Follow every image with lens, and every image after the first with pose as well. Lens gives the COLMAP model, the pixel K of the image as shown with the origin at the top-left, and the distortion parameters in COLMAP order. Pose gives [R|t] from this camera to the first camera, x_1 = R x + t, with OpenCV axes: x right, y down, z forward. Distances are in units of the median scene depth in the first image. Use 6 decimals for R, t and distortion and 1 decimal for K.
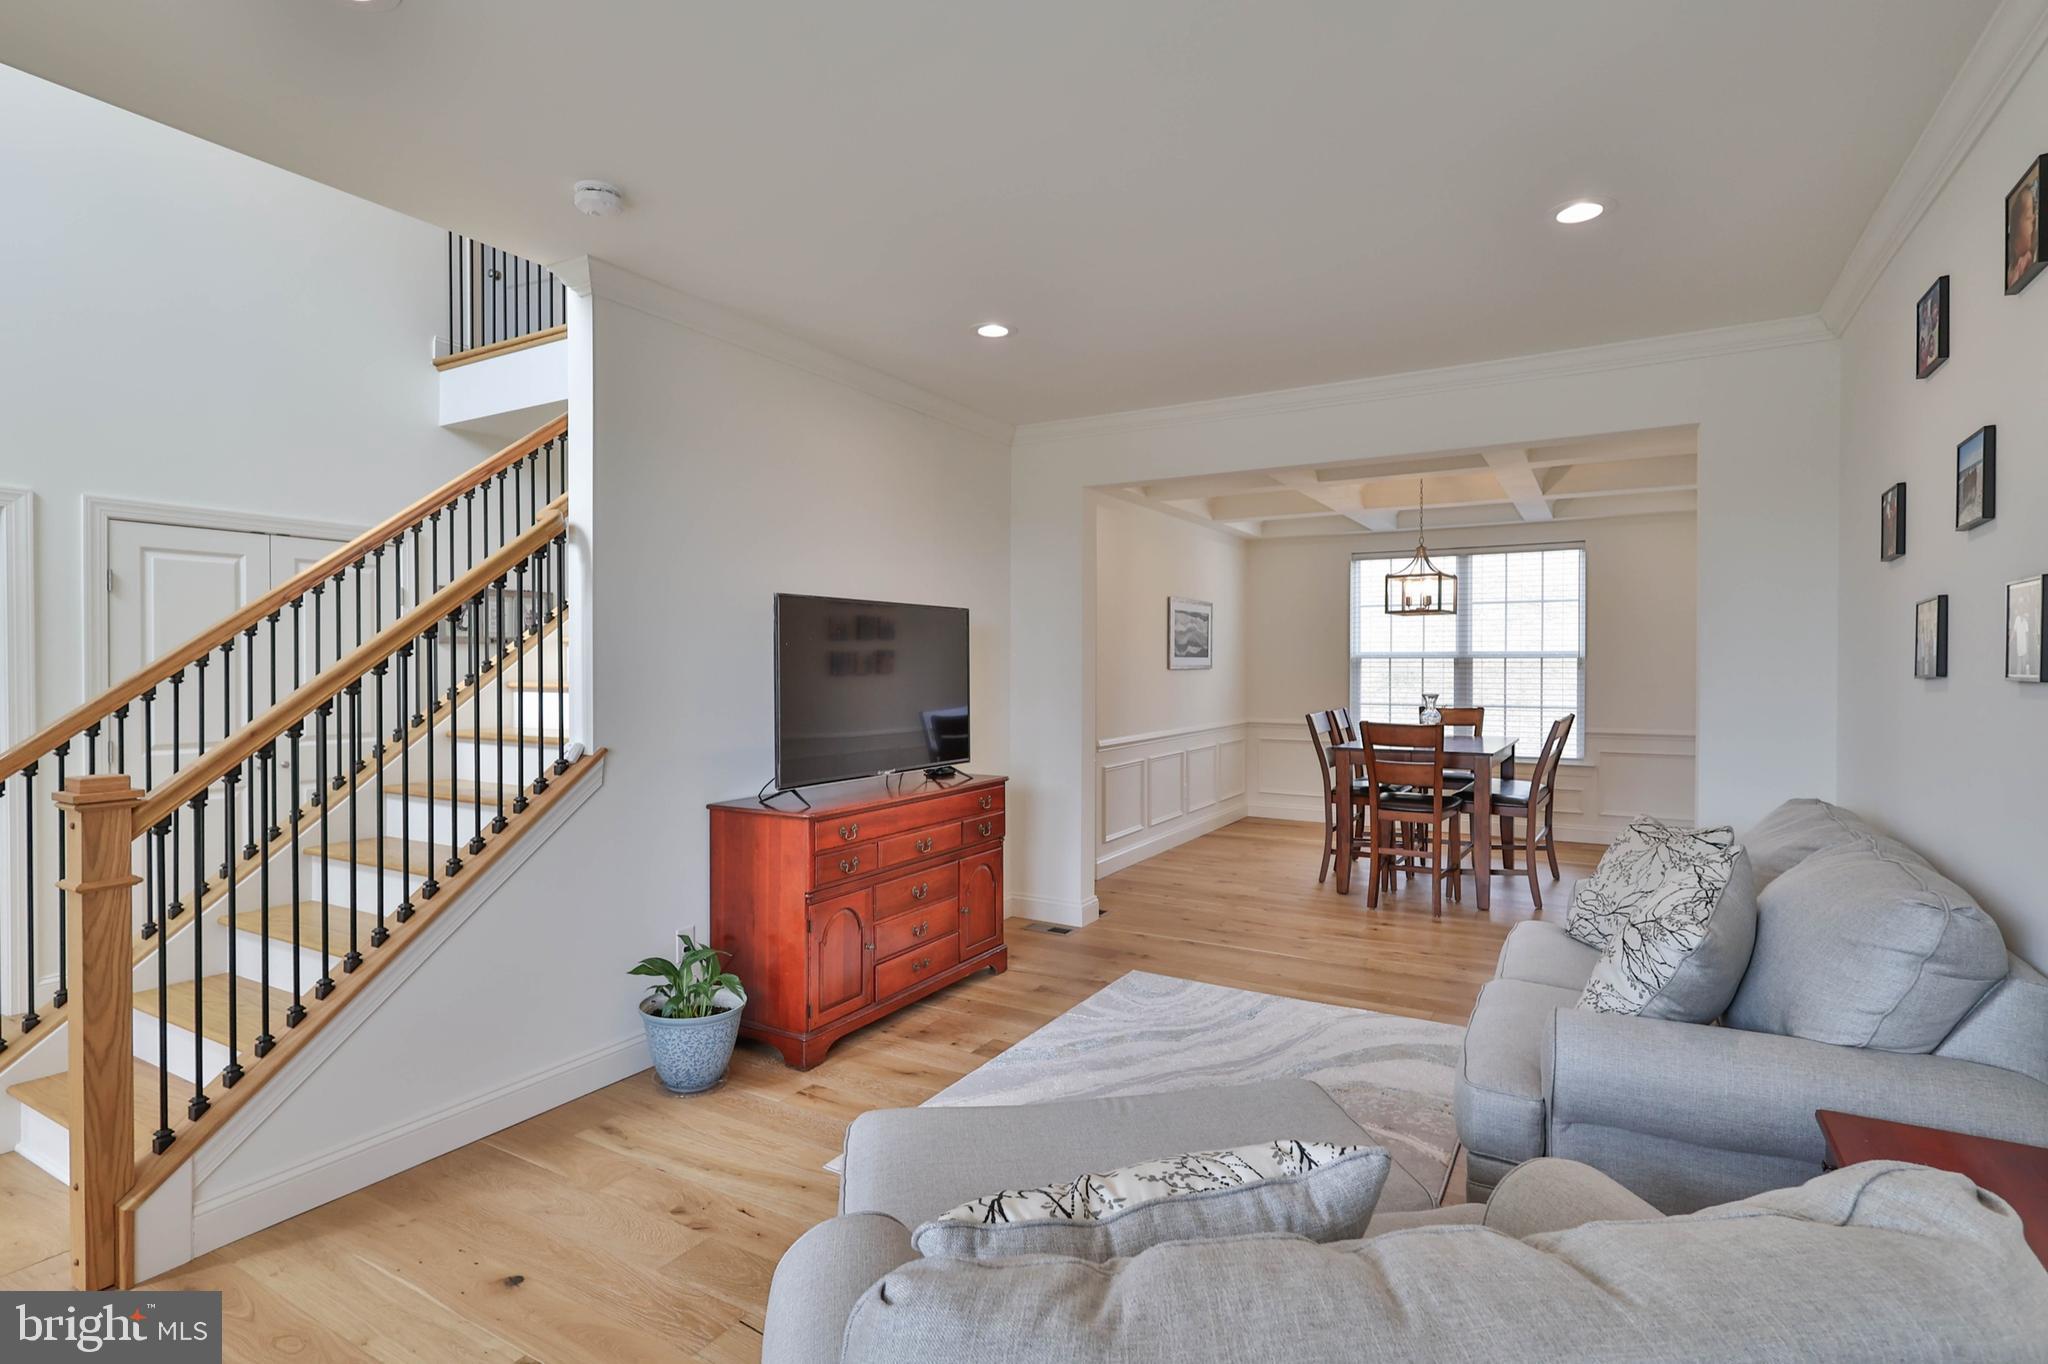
lens RADIAL K [[1012.5, 0, 1014.4], [0, 1012.5, 679.3], [0, 0, 1]] dist [-0.004097, 0.002578]
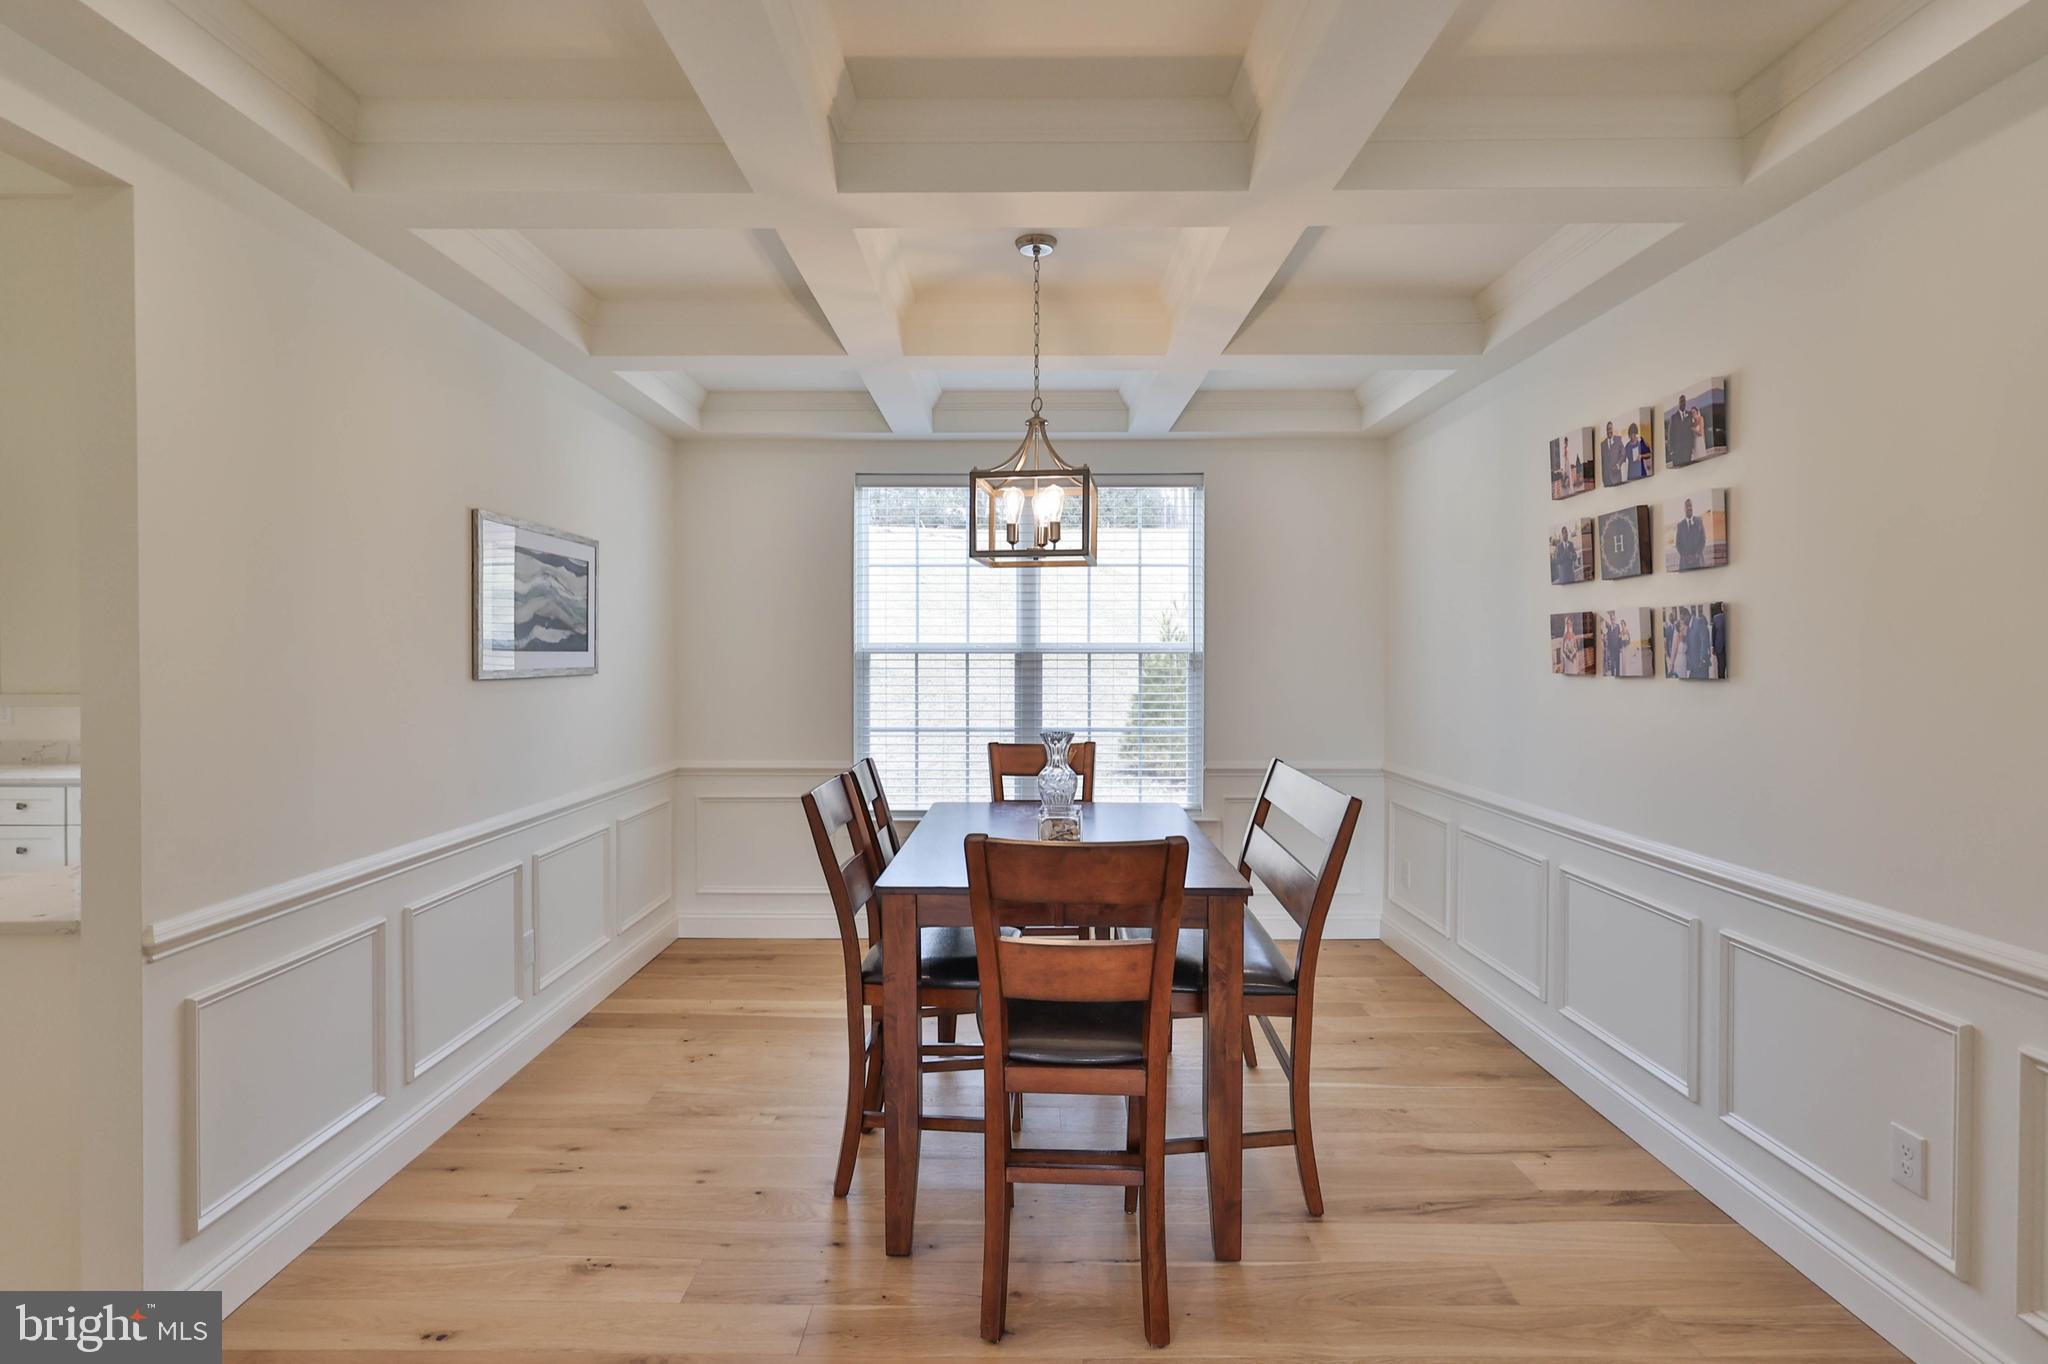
lens RADIAL K [[1012.5, 0, 980.3], [0, 1012.5, 661.3], [0, 0, 1]] dist [-0.004097, 0.002578]
pose [[0.877636, -0.002408, 0.479321, 0.155825], [0.007418, 0.999936, -0.008560, -0.014375], [-0.479270, 0.011068, 0.877598, 0.609255]]
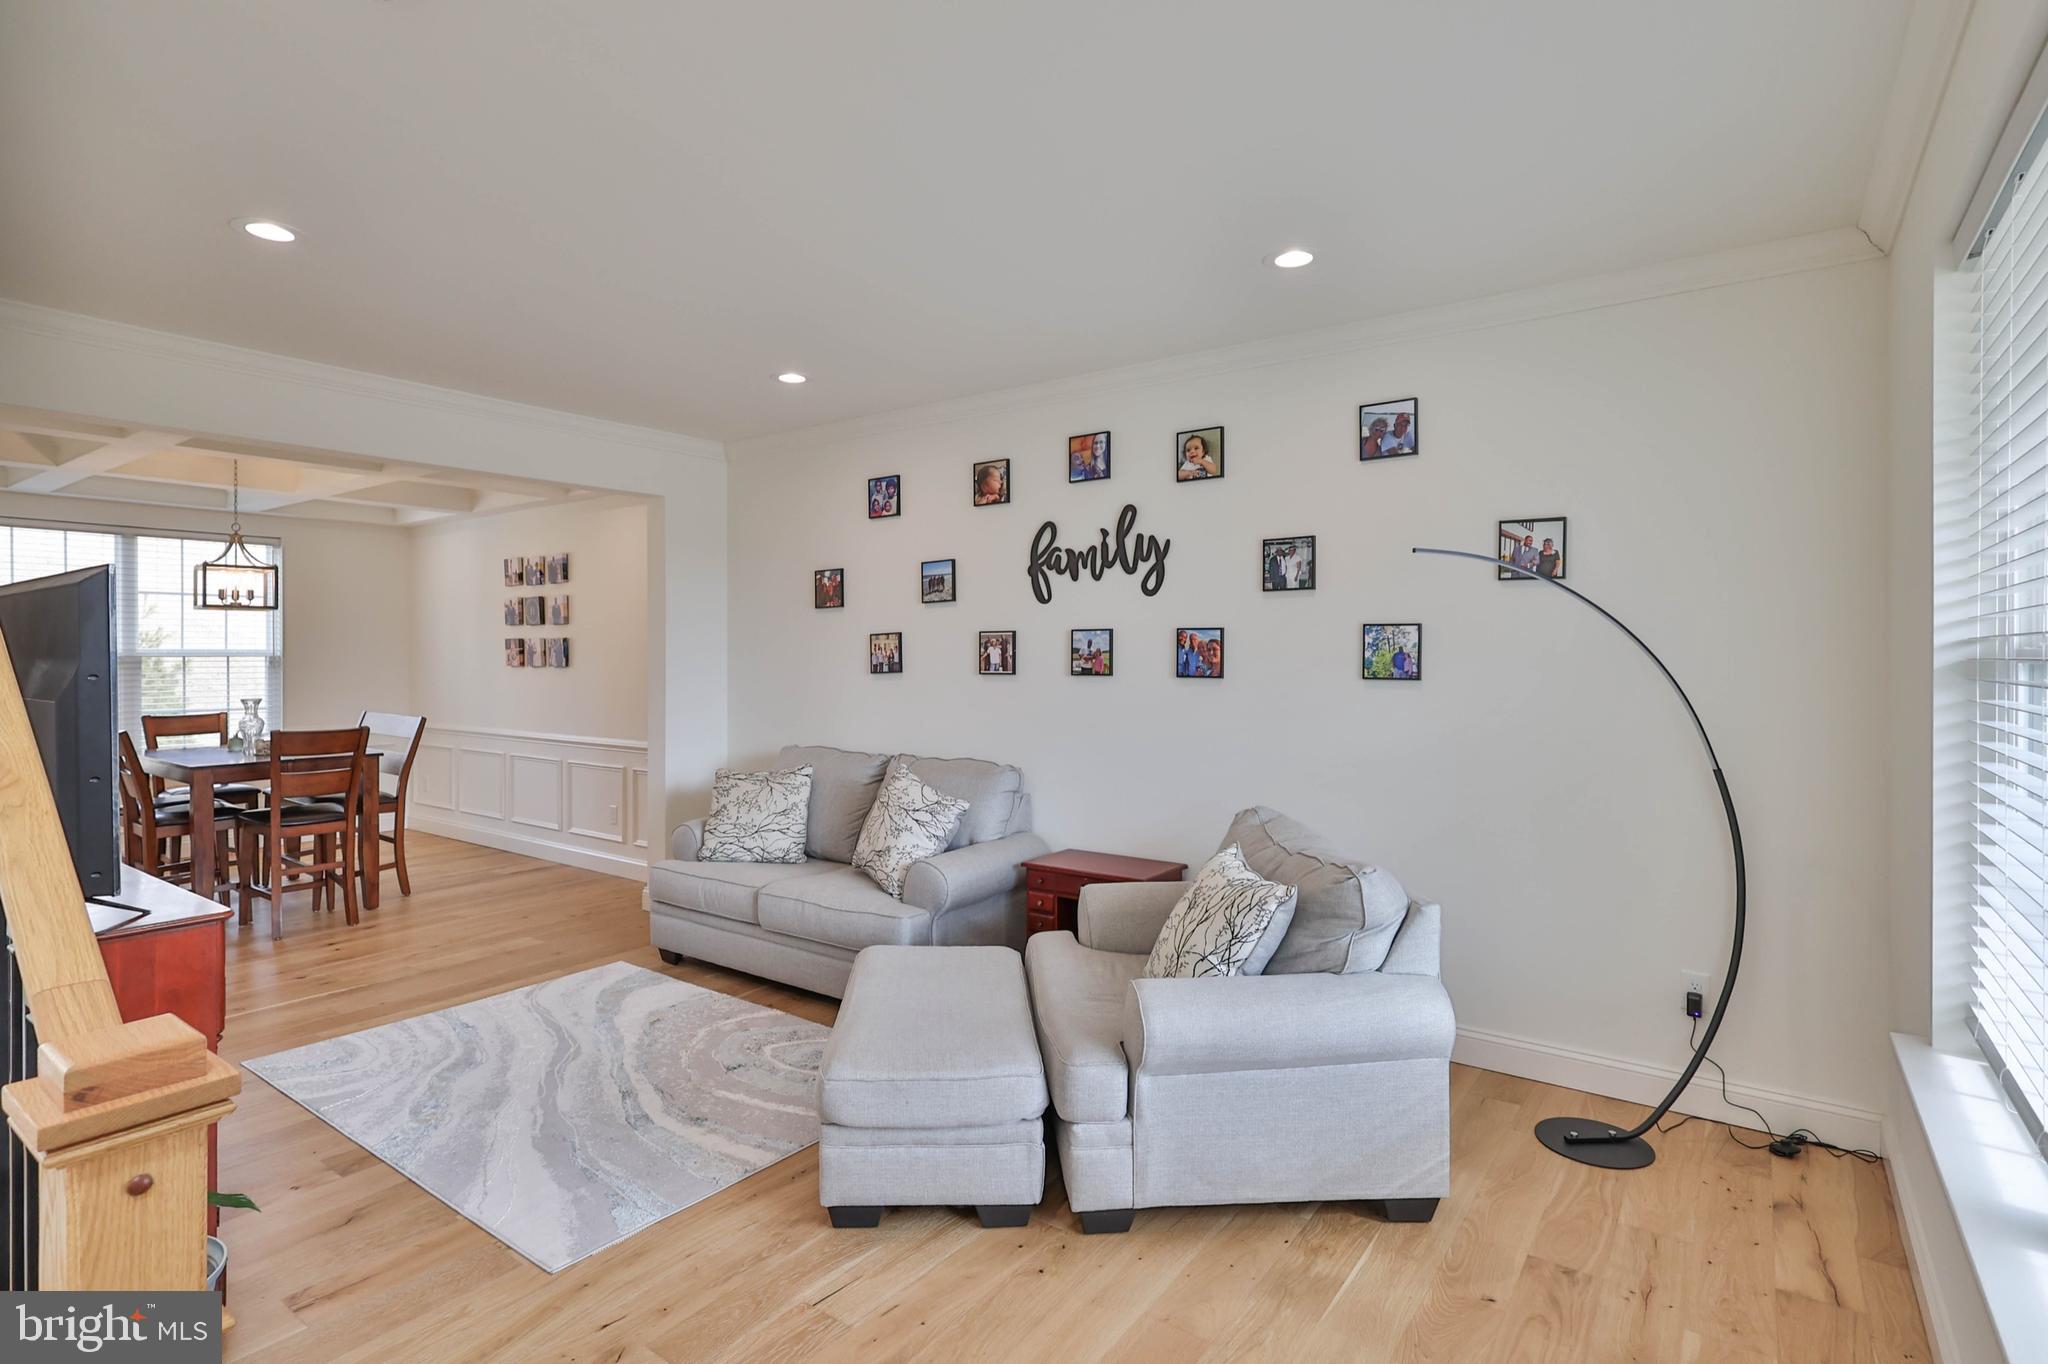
lens RADIAL K [[1012.5, 0, 1040.3], [0, 1012.5, 661.0], [0, 0, 1]] dist [-0.004097, 0.002578]
pose [[0.082017, -0.004778, 0.996619, -0.430378], [0.017481, 0.999842, 0.003355, -0.009227], [-0.996478, 0.017146, 0.082088, 0.226301]]
